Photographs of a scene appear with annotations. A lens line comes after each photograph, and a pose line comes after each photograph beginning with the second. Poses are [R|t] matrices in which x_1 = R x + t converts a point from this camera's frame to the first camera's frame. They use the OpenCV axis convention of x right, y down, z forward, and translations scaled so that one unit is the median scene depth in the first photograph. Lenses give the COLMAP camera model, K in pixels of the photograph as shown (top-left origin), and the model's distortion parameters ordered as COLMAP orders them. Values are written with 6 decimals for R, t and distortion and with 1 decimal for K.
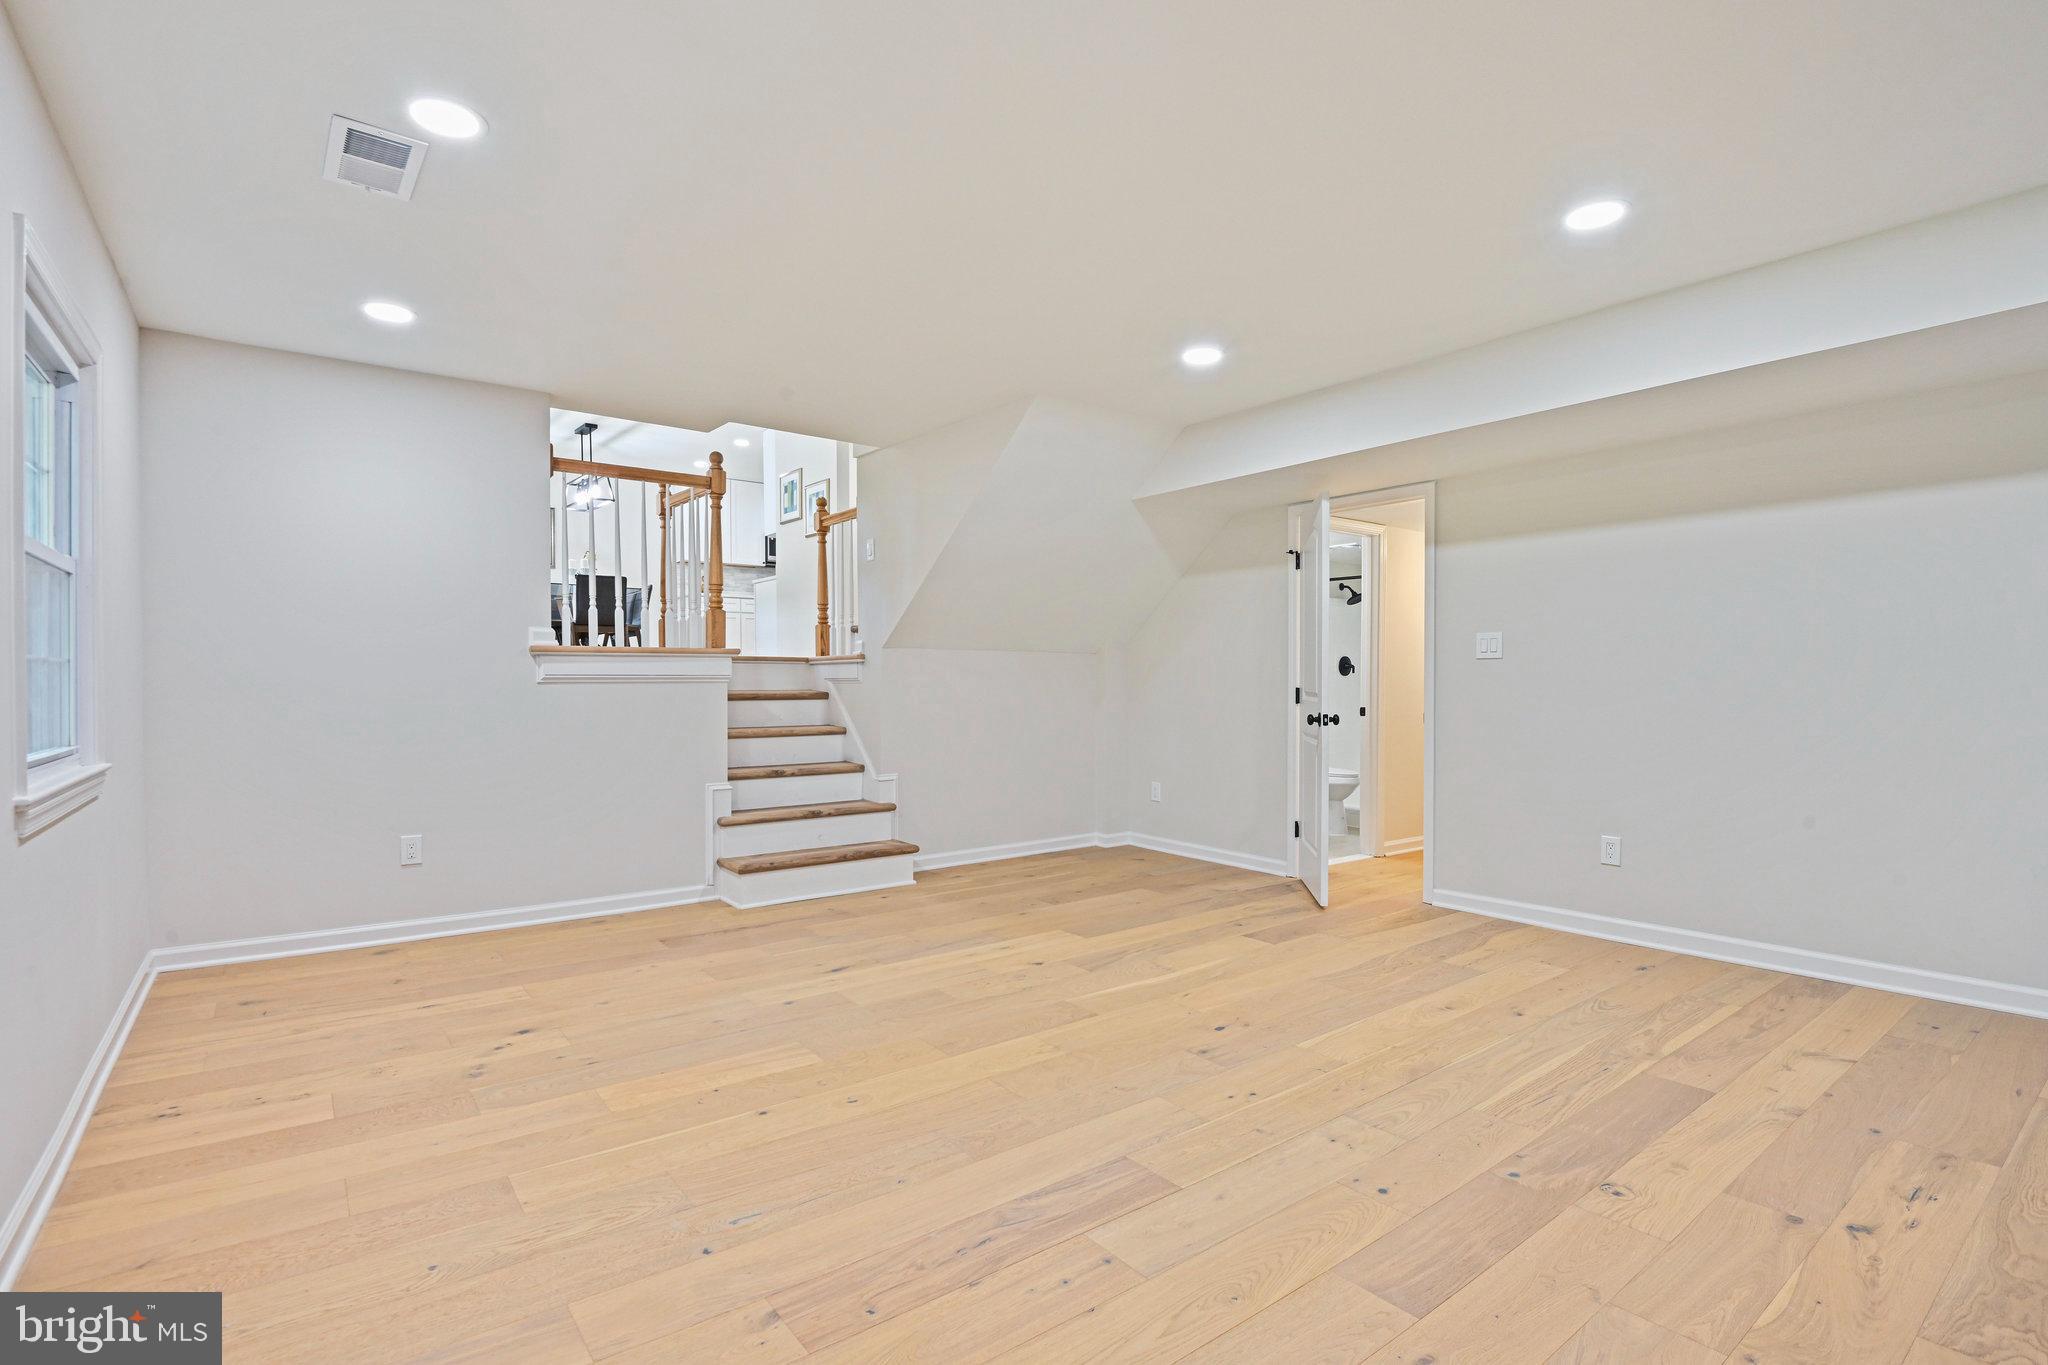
lens RADIAL K [[966.0, 0, 1023.4], [0, 966.0, 683.0], [0, 0, 1]] dist [-0.011250, -0.003094]
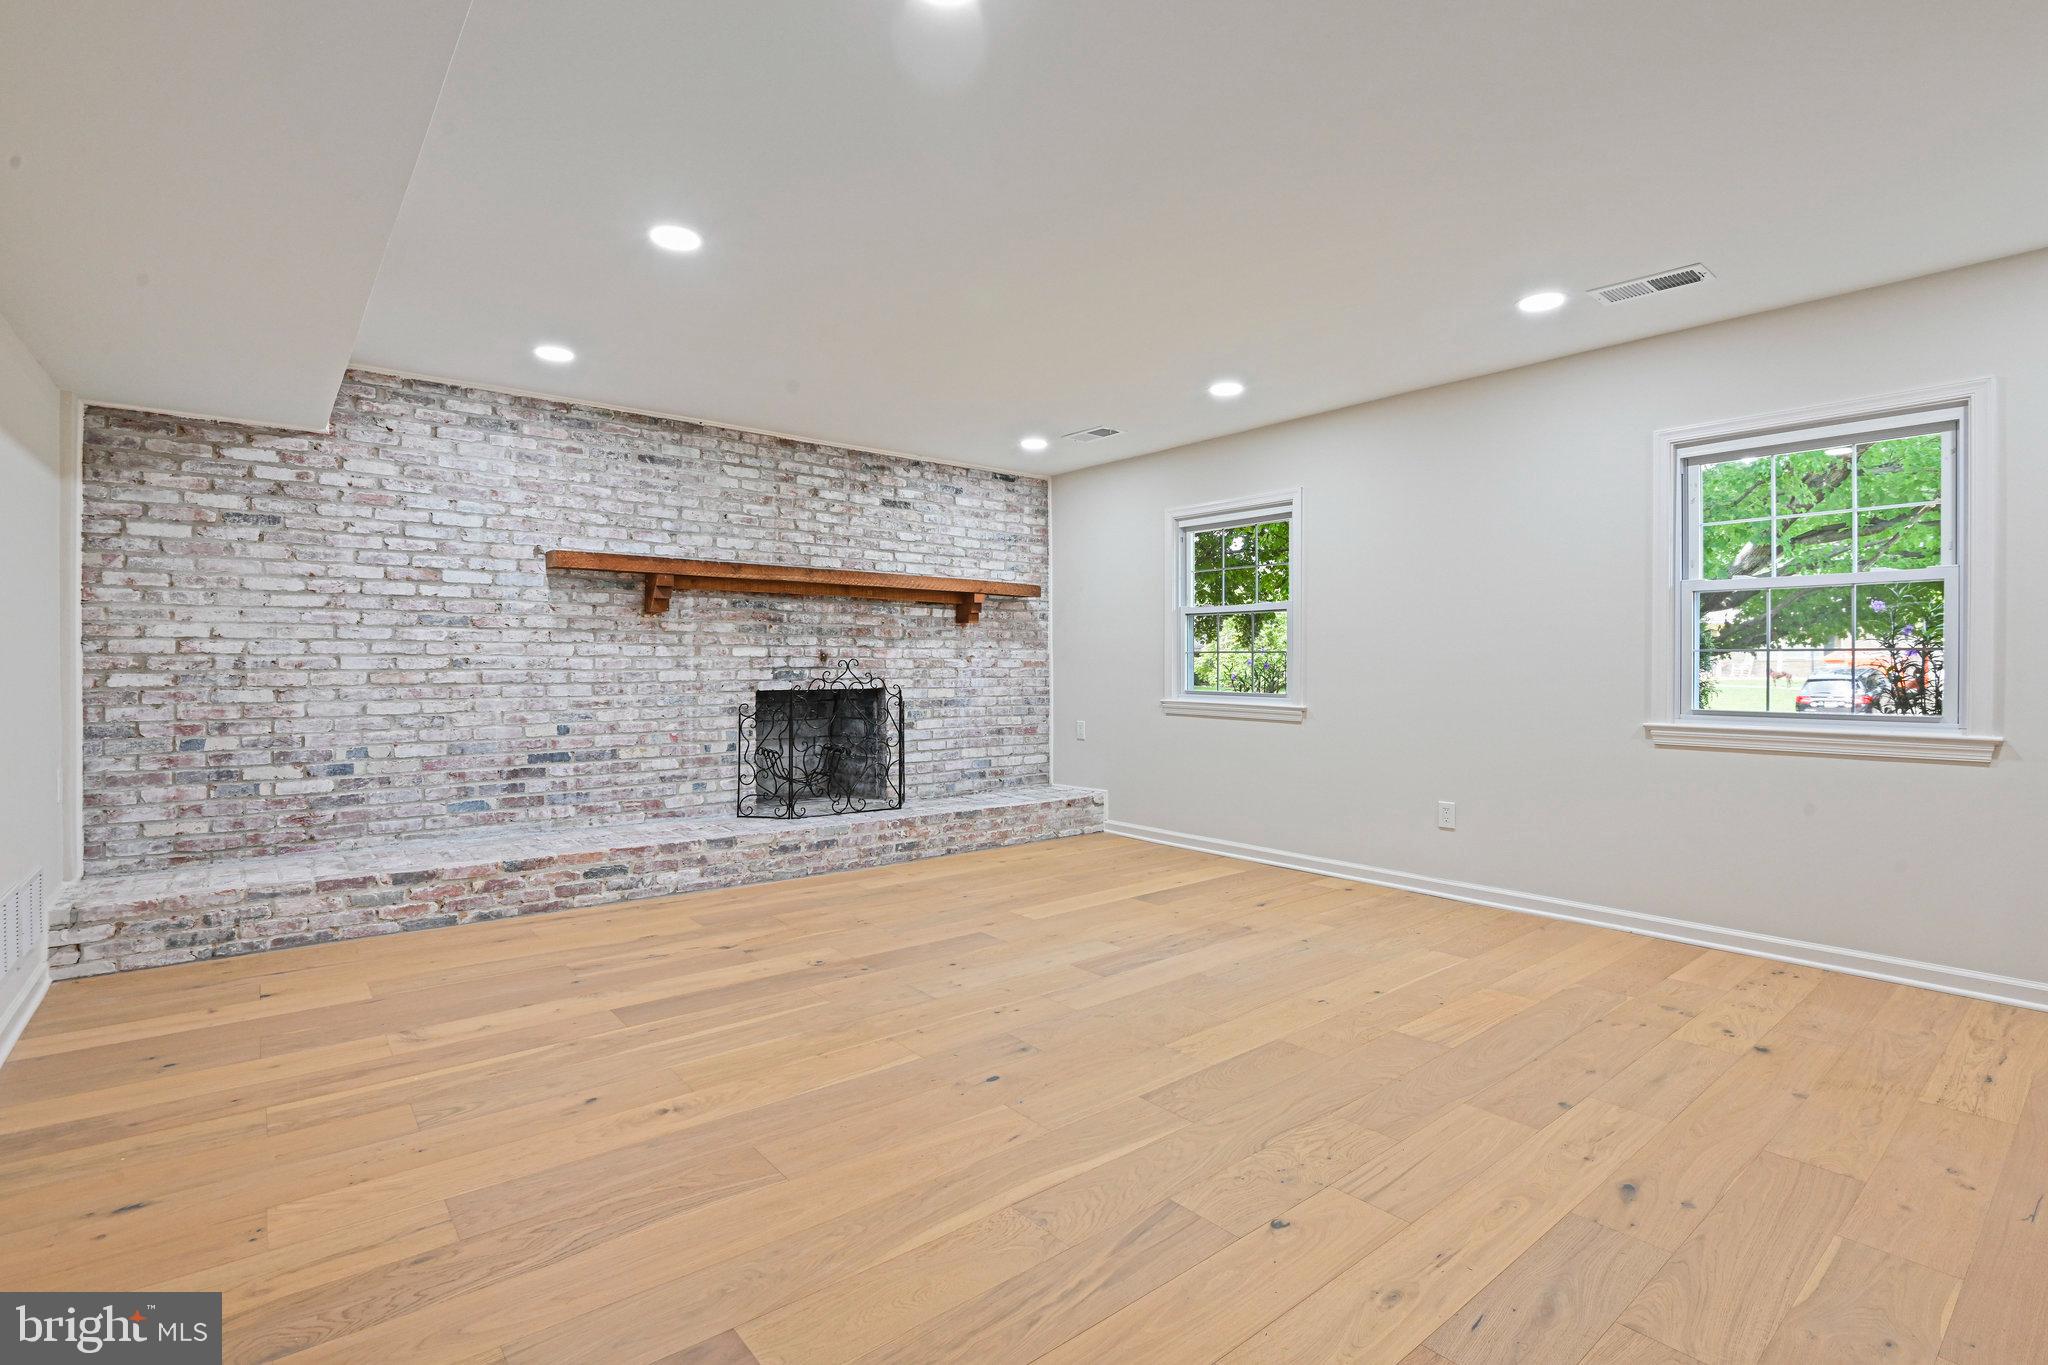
lens RADIAL K [[966.0, 0, 1025.6], [0, 966.0, 675.6], [0, 0, 1]] dist [-0.011250, -0.003094]
pose [[-0.999598, 0.000190, -0.028347, 0.210658], [-0.000147, 0.999929, 0.011882, -0.002888], [0.028347, 0.011882, -0.999528, 1.945504]]
